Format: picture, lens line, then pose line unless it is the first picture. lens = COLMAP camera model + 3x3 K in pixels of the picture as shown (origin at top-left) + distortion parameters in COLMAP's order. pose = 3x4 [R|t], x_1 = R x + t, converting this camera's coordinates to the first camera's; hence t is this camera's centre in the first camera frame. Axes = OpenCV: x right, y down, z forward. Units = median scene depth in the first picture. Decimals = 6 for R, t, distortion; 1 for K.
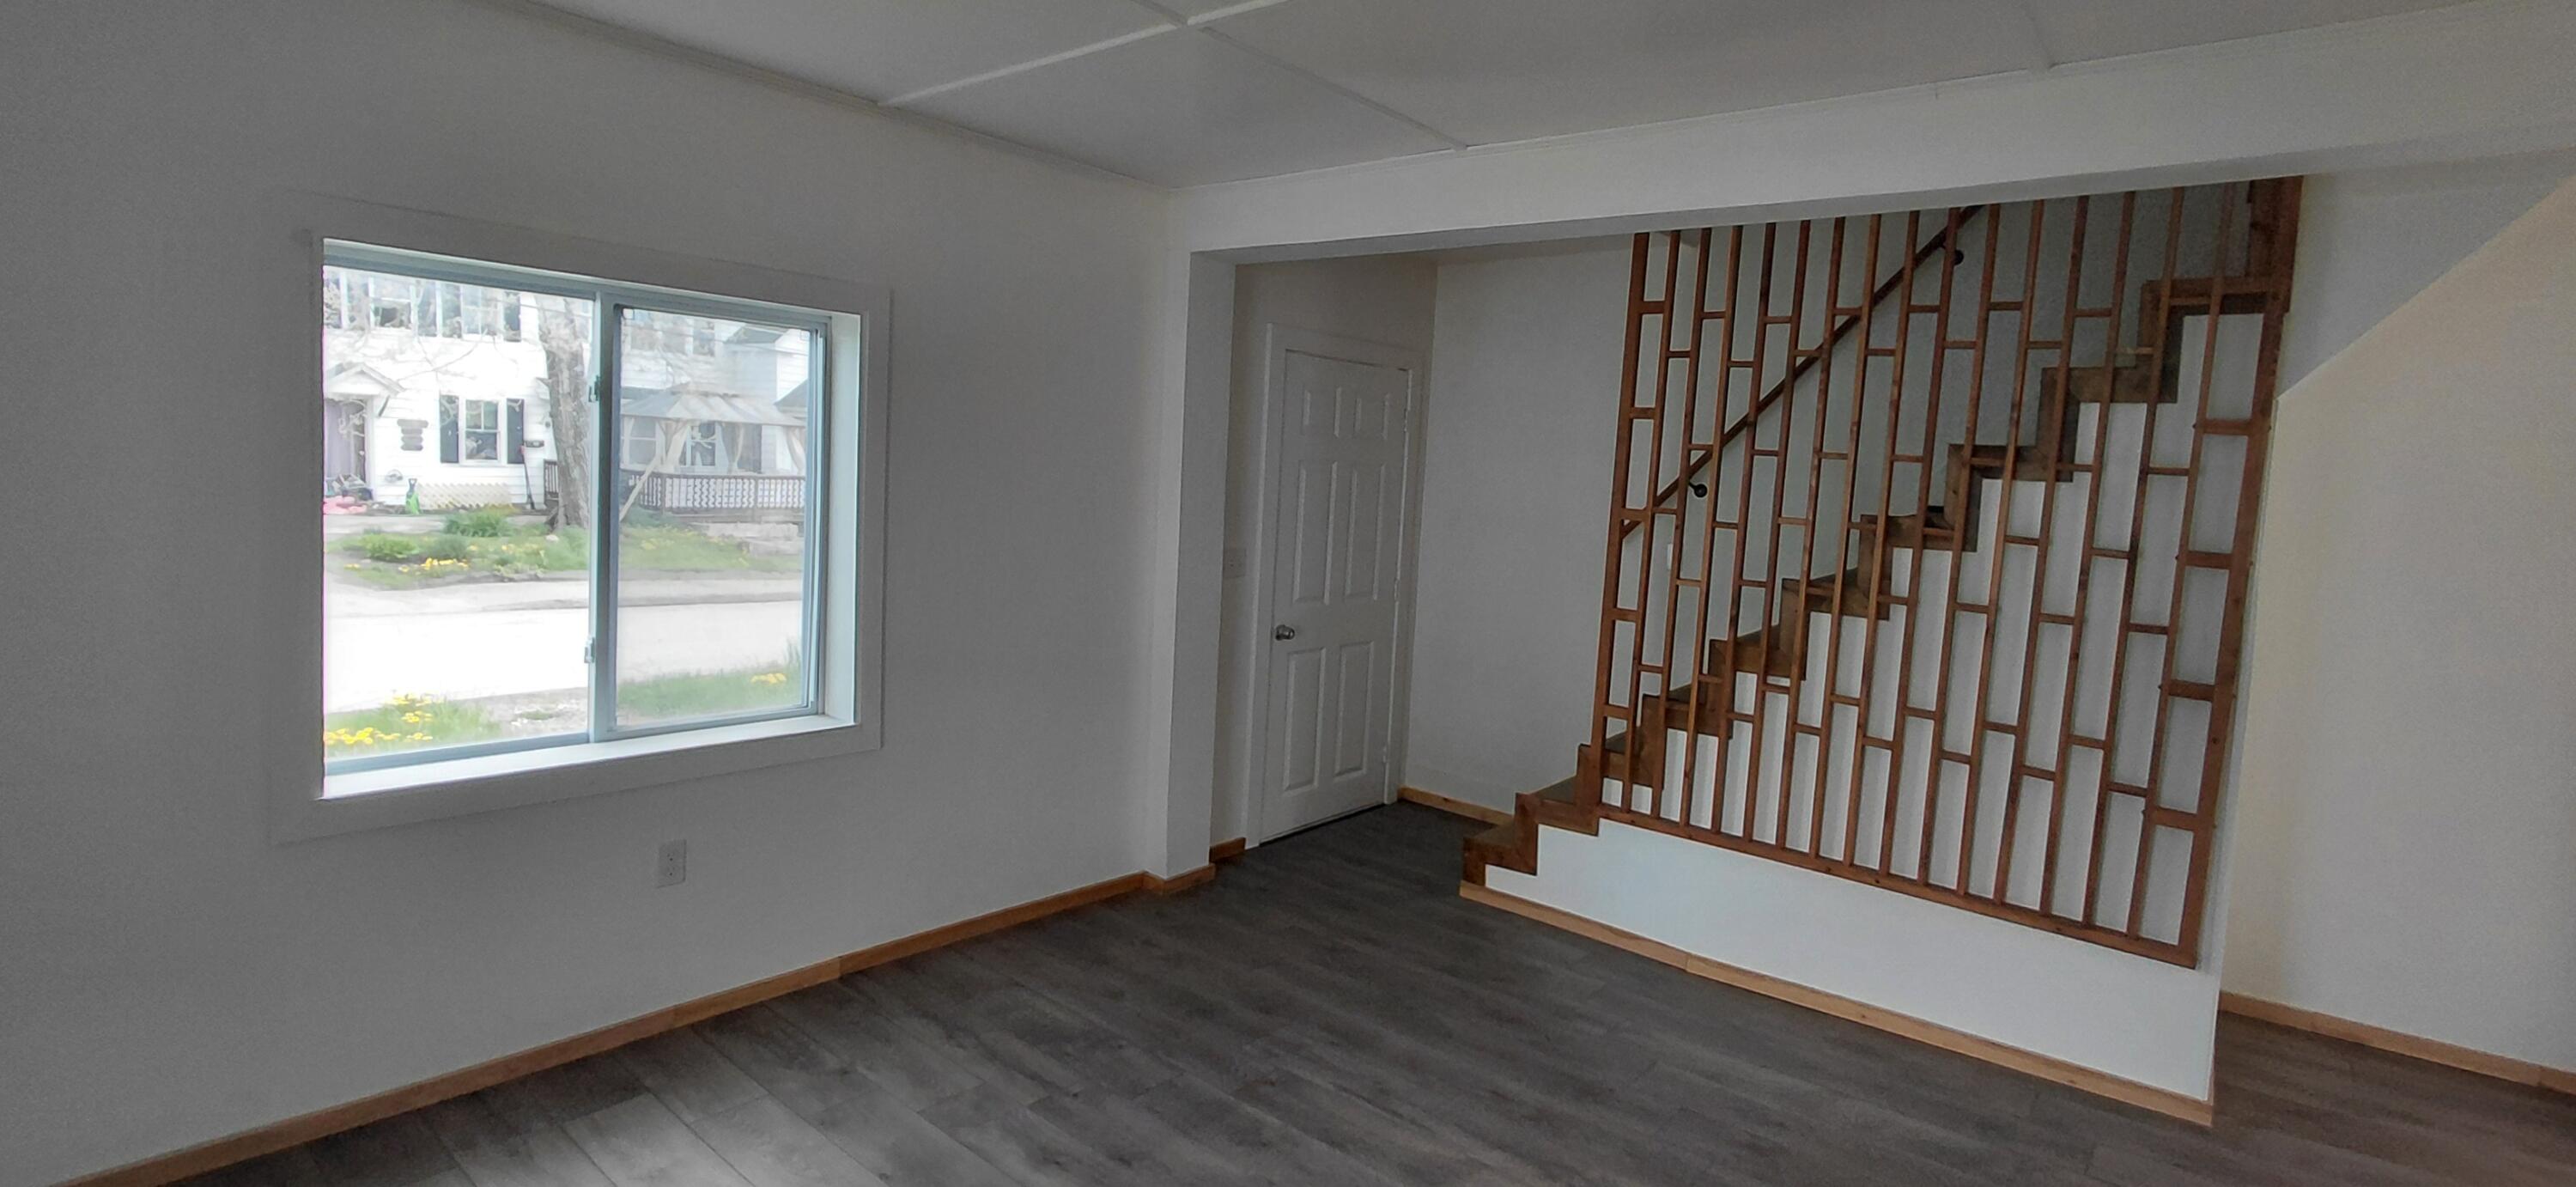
lens RADIAL K [[1207.8, 0, 1314.3], [0, 1207.8, 573.3], [0, 0, 1]] dist [0.002796, 0.000278]
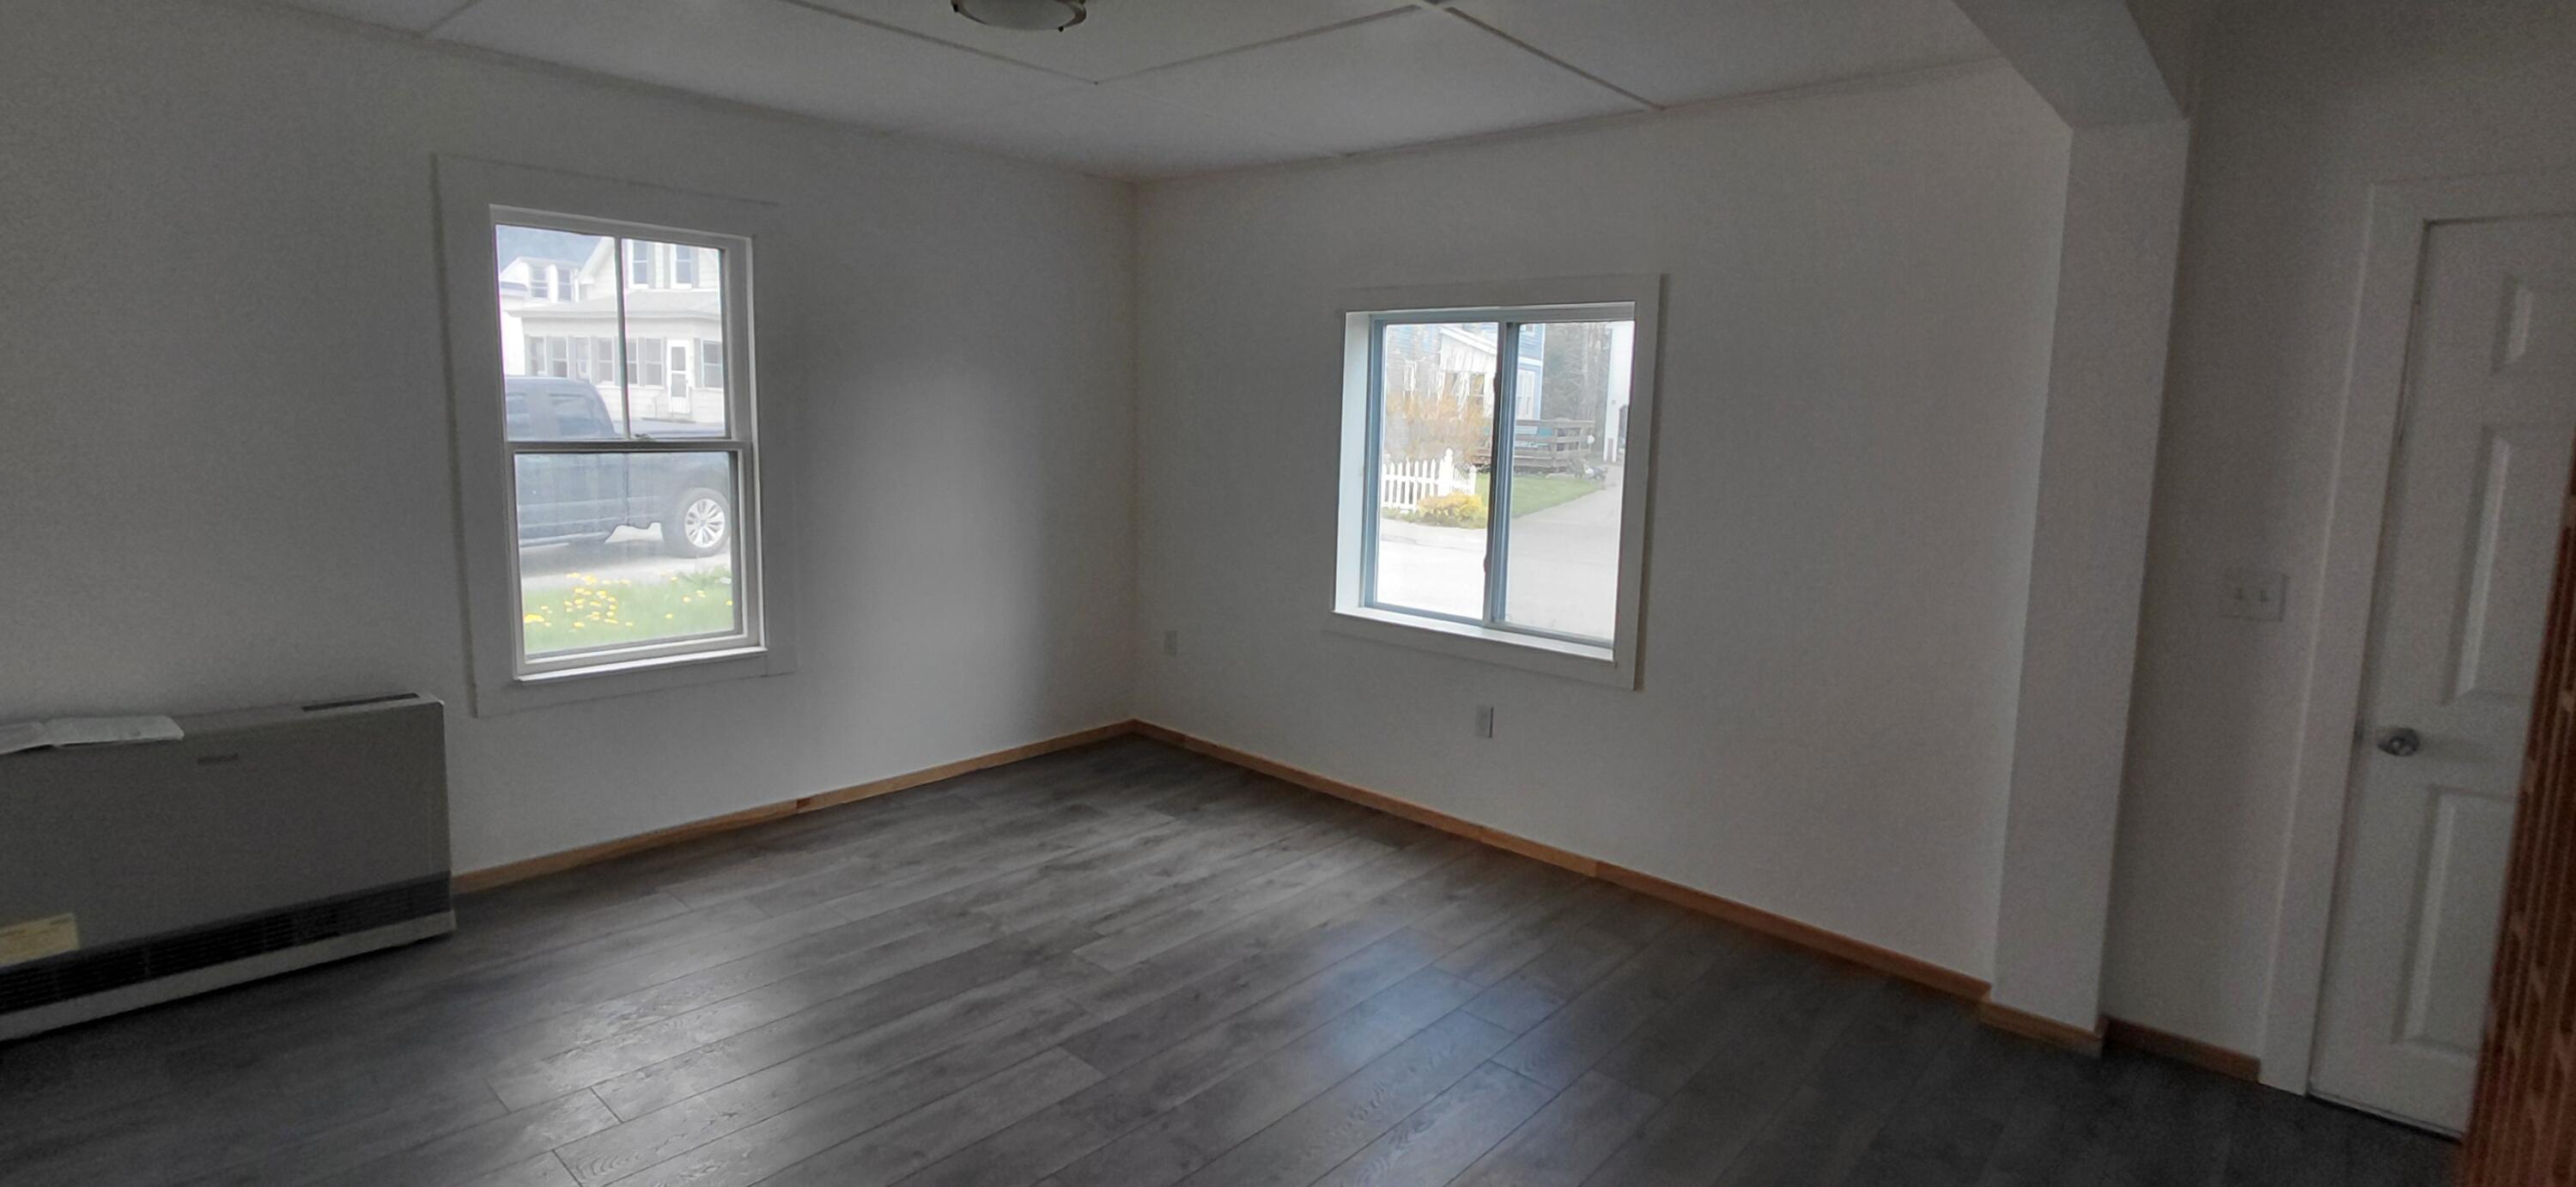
lens RADIAL K [[1207.8, 0, 1268.4], [0, 1207.8, 571.2], [0, 0, 1]] dist [0.002796, 0.000278]
pose [[-0.055877, 0.076937, -0.995469, 0.729649], [-0.123805, 0.988798, 0.083371, -0.013339], [0.990732, 0.127902, -0.045725, 0.680890]]
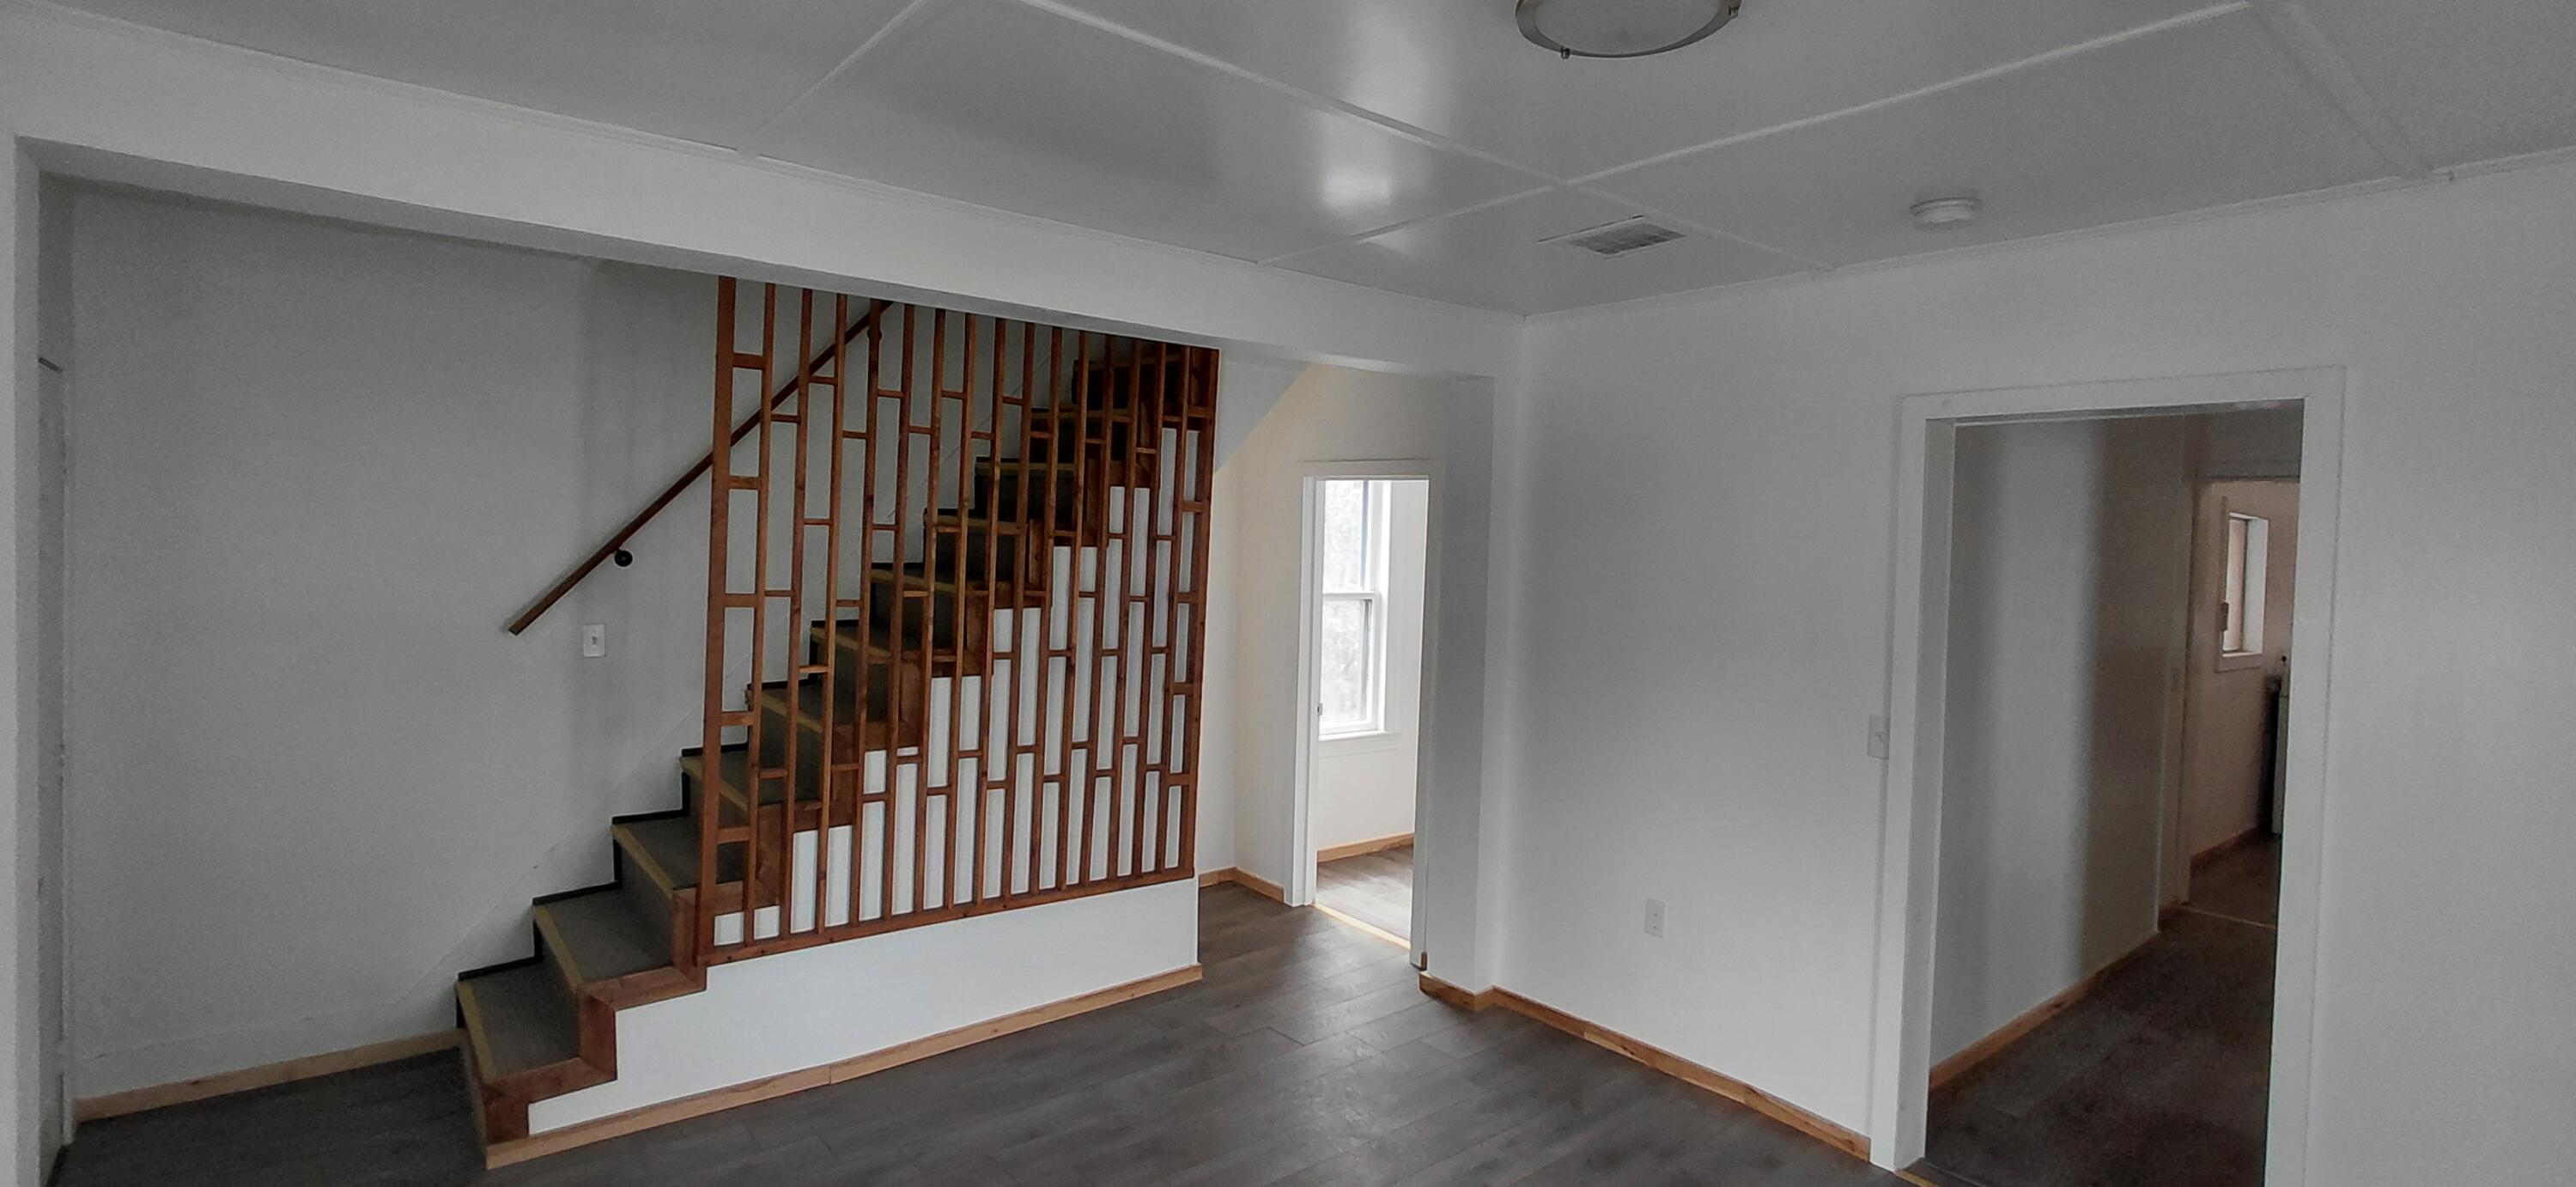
lens RADIAL K [[1207.8, 0, 1226.8], [0, 1207.8, 582.6], [0, 0, 1]] dist [0.002796, 0.000278]
pose [[0.224331, -0.078640, 0.971335, -0.540047], [0.087633, 0.994328, 0.060263, -0.091214], [-0.970565, 0.071602, 0.229950, 0.506246]]
